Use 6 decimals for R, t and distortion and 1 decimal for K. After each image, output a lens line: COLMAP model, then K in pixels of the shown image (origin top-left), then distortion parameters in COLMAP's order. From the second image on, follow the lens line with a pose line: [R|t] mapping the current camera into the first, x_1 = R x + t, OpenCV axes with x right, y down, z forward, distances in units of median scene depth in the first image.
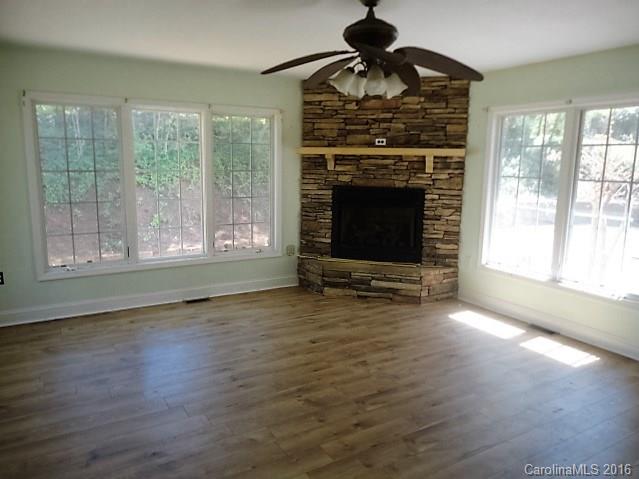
lens RADIAL K [[470.1, 0, 316.0], [0, 470.1, 236.3], [0, 0, 1]] dist [0.002689, 0.005346]
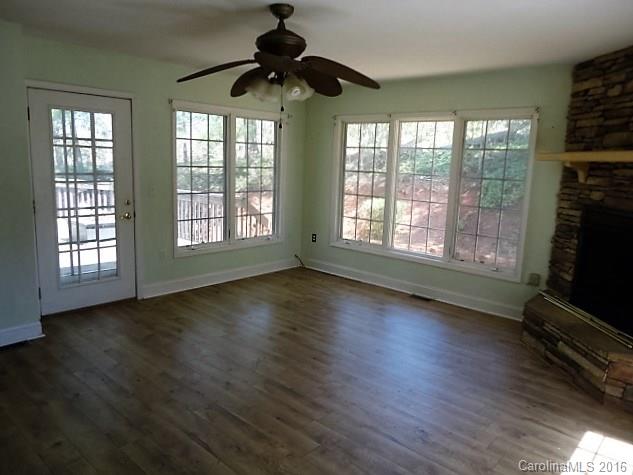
lens RADIAL K [[465.7, 0, 313.0], [0, 465.7, 234.3], [0, 0, 1]] dist [0.002689, 0.005346]
pose [[0.298087, 0.152510, -0.942276, 0.613294], [-0.183622, 0.977878, 0.100184, -0.060678], [0.936711, 0.143159, 0.319497, 0.399889]]
